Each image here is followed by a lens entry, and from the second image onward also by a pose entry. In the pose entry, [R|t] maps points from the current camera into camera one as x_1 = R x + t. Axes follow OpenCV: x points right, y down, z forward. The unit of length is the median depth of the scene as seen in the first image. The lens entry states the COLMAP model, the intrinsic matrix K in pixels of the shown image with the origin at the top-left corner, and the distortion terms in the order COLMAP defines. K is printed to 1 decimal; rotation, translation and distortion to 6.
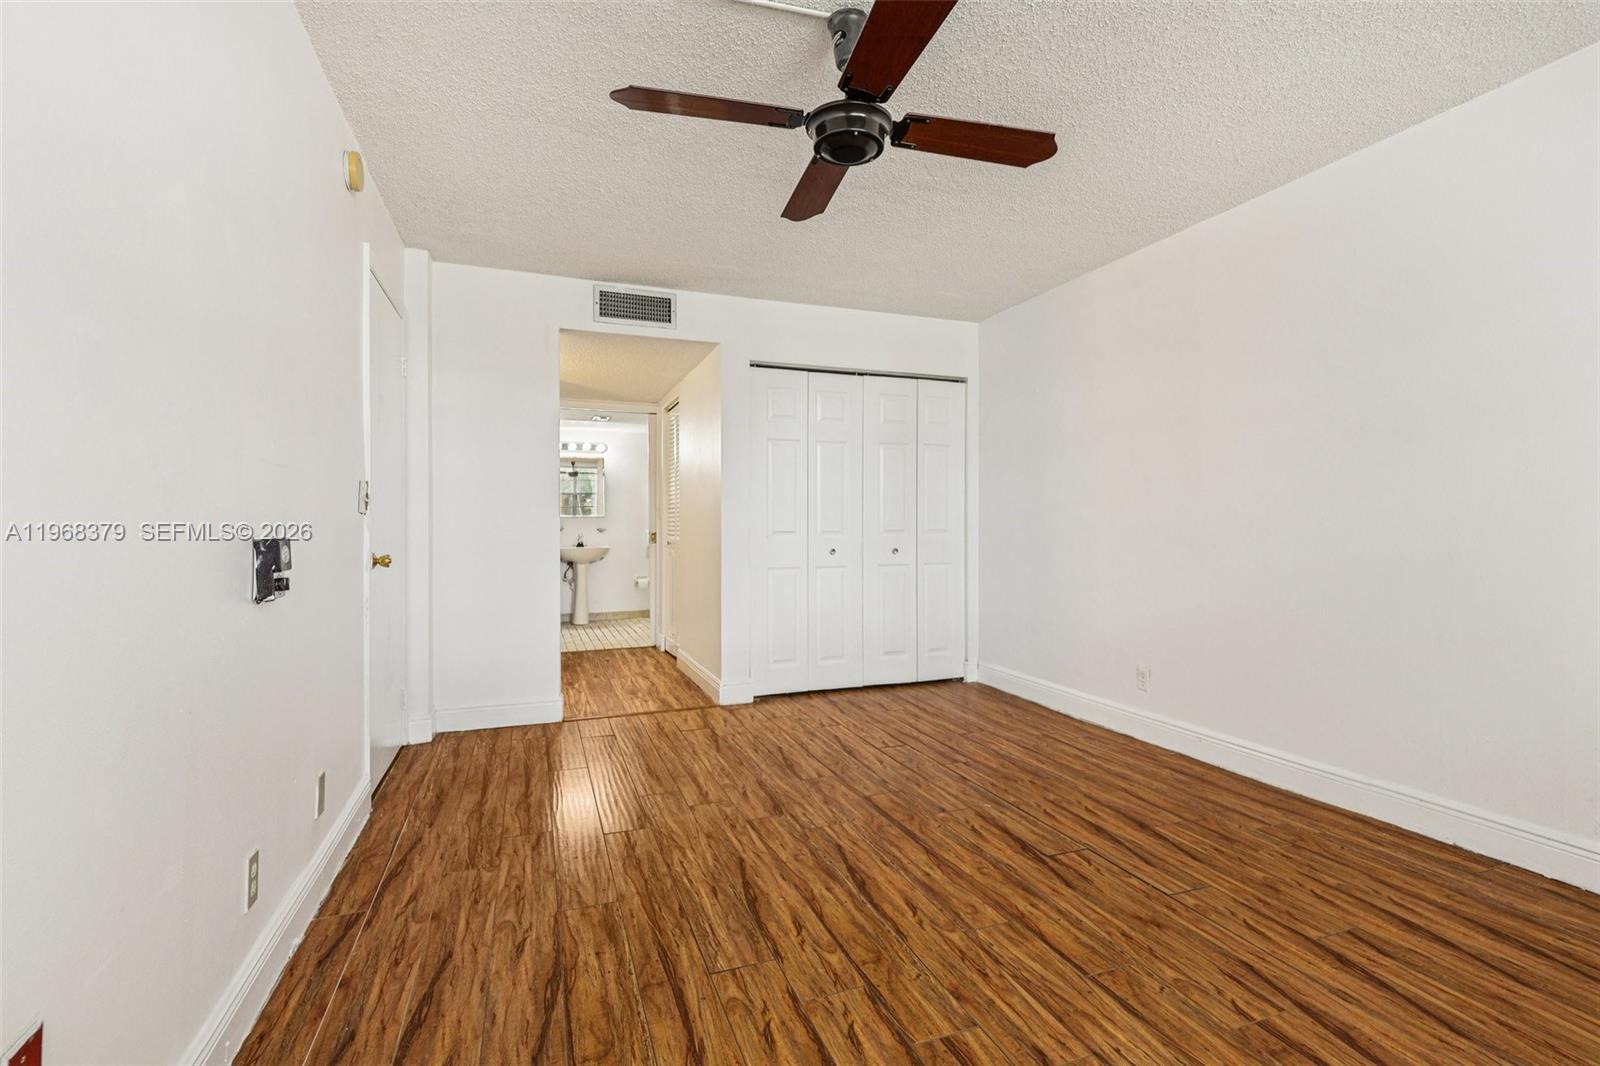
lens RADIAL K [[727.5, 0, 800.0], [0, 727.5, 526.8], [0, 0, 1]] dist [0.003261, -0.000831]
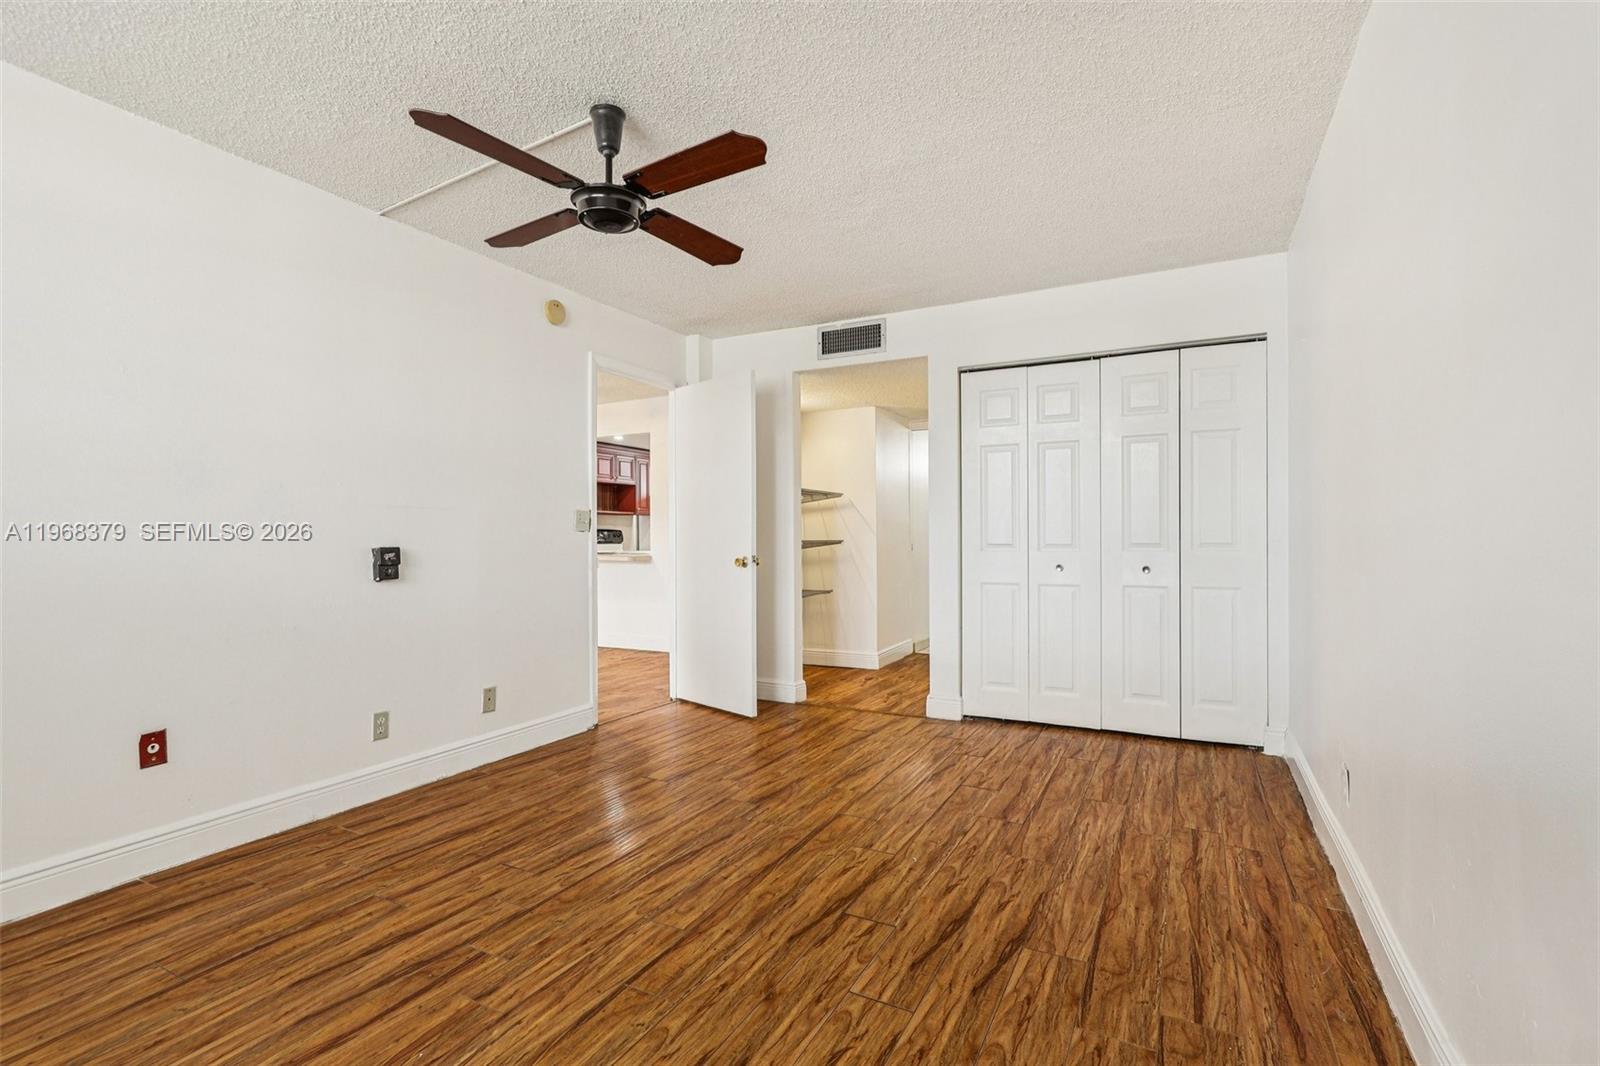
lens RADIAL K [[727.5, 0, 800.5], [0, 727.5, 541.8], [0, 0, 1]] dist [0.003261, -0.000831]
pose [[0.672102, 0.003386, -0.740451, 0.820039], [0.001751, 0.999979, 0.006161, -0.005126], [0.740456, -0.005437, 0.672083, 0.312854]]
